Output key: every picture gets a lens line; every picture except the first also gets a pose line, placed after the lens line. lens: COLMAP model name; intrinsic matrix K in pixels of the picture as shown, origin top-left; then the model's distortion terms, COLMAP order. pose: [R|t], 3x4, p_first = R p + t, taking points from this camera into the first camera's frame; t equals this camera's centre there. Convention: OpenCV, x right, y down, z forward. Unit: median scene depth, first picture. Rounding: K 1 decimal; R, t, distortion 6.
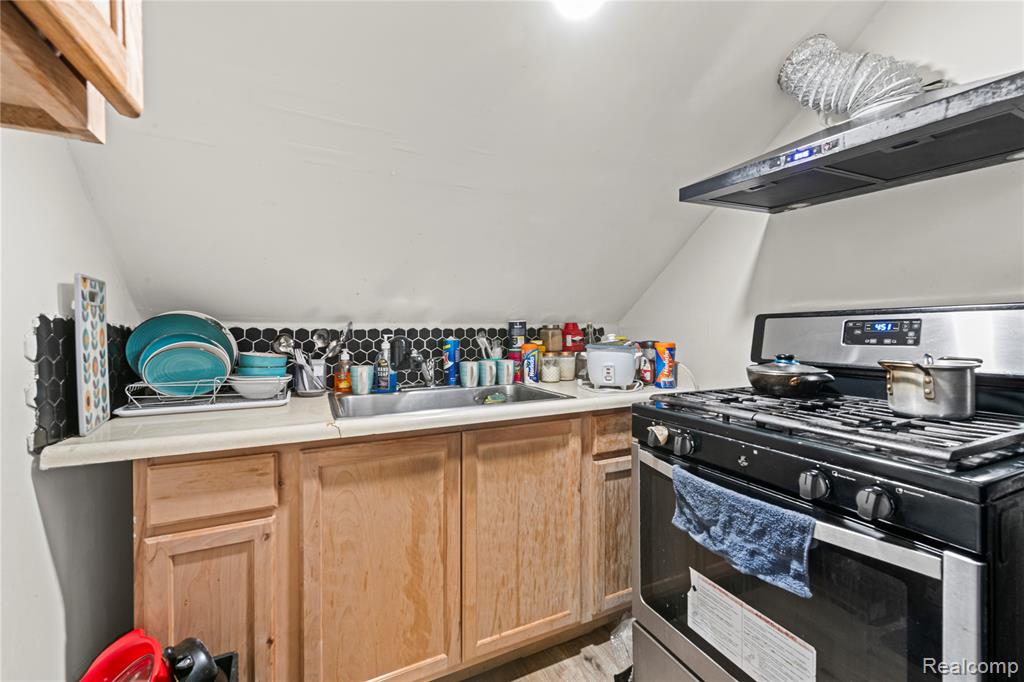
lens RADIAL K [[419.1, 0, 518.1], [0, 419.1, 331.2], [0, 0, 1]] dist [0.012044, -0.001556]
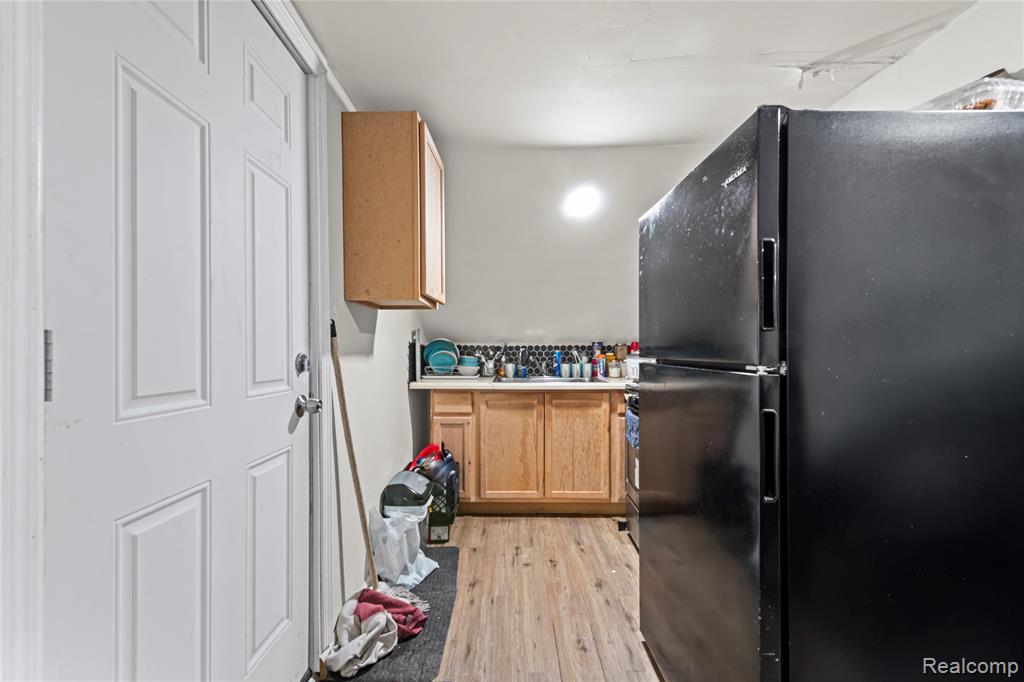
lens RADIAL K [[419.1, 0, 509.8], [0, 419.1, 344.6], [0, 0, 1]] dist [0.012044, -0.001556]
pose [[0.892112, 0.002053, -0.451809, 0.620010], [-0.004027, 0.999986, -0.003409, -0.004805], [0.451796, 0.004860, 0.892108, -0.929251]]
